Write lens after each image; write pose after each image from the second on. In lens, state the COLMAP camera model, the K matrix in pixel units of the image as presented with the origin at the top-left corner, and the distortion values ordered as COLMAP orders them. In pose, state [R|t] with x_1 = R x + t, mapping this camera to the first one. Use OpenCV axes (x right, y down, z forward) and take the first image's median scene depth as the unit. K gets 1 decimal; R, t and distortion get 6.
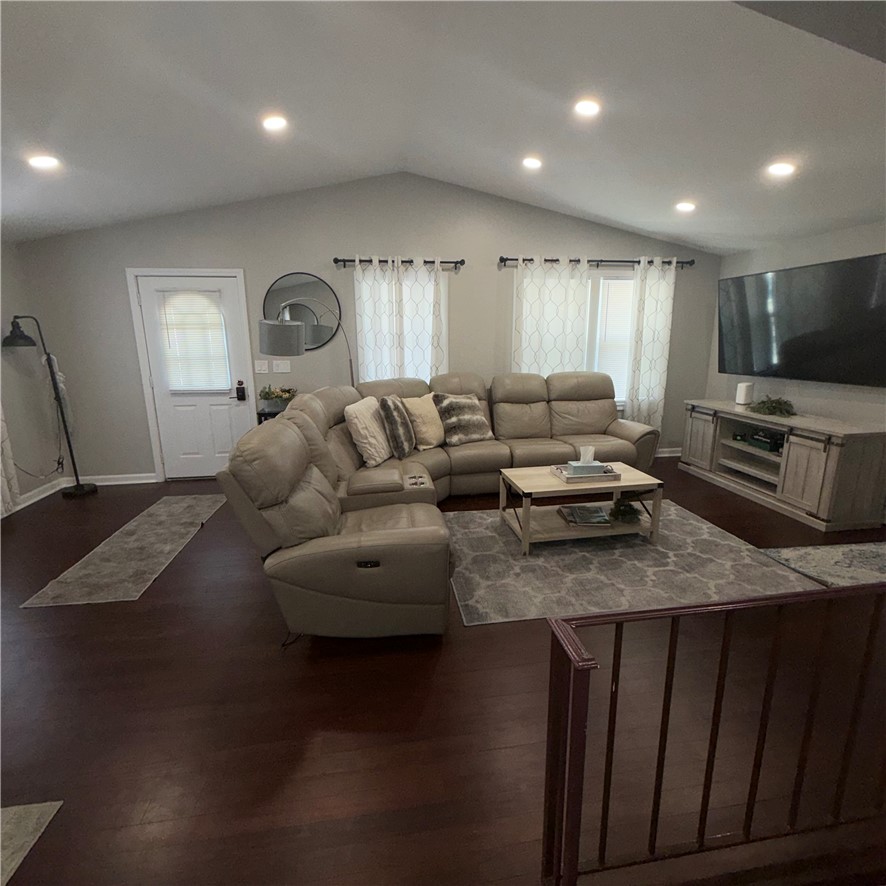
lens RADIAL K [[470.0, 0, 444.9], [0, 470.0, 441.6], [0, 0, 1]] dist [0.001861, -0.001804]
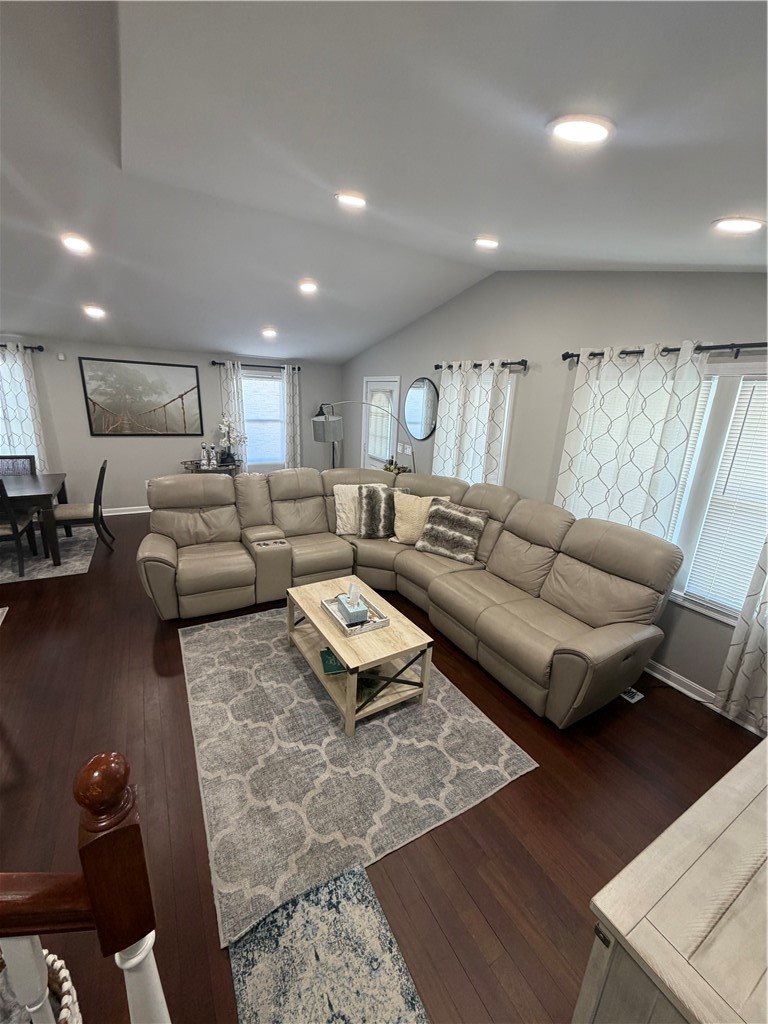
lens RADIAL K [[408.2, 0, 380.3], [0, 408.2, 510.1], [0, 0, 1]] dist [0.005899, -0.000188]
pose [[0.359721, 0.278370, -0.890568, 0.714210], [-0.259845, 0.946588, 0.190923, -0.209079], [0.896148, 0.162731, 0.412841, 0.520273]]
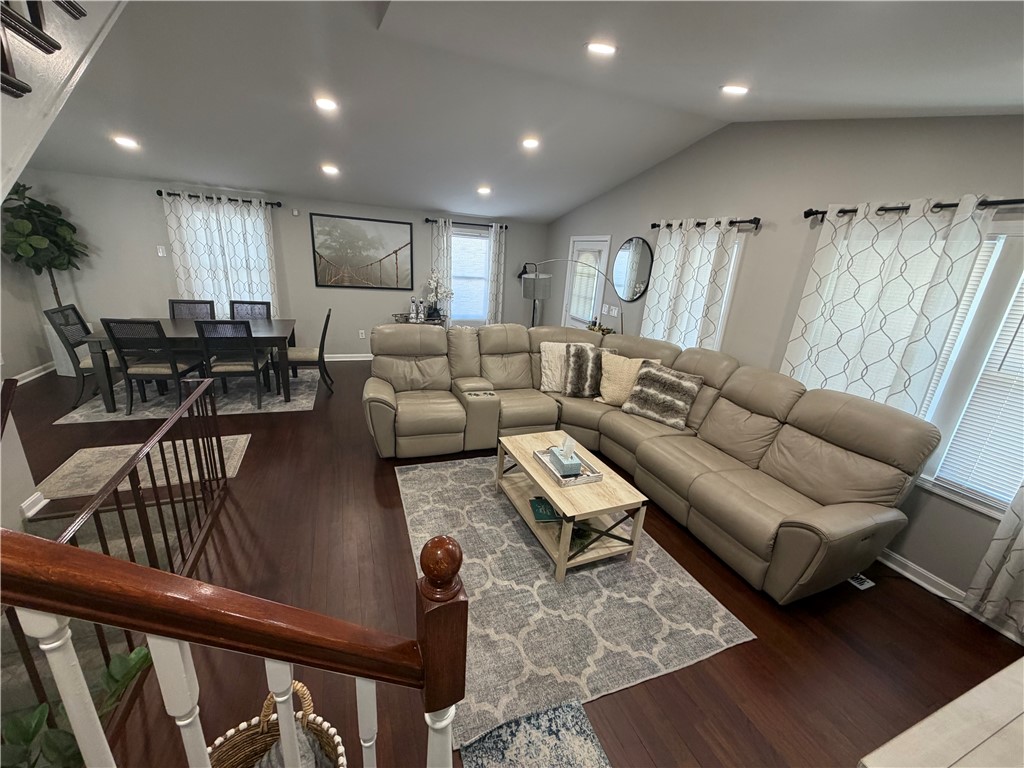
lens RADIAL K [[408.2, 0, 507.9], [0, 408.2, 384.0], [0, 0, 1]] dist [0.005899, -0.000188]
pose [[0.218148, 0.318937, -0.922329, 0.712442], [-0.290166, 0.923547, 0.250728, -0.182439], [0.931781, 0.212933, 0.294014, 0.473260]]
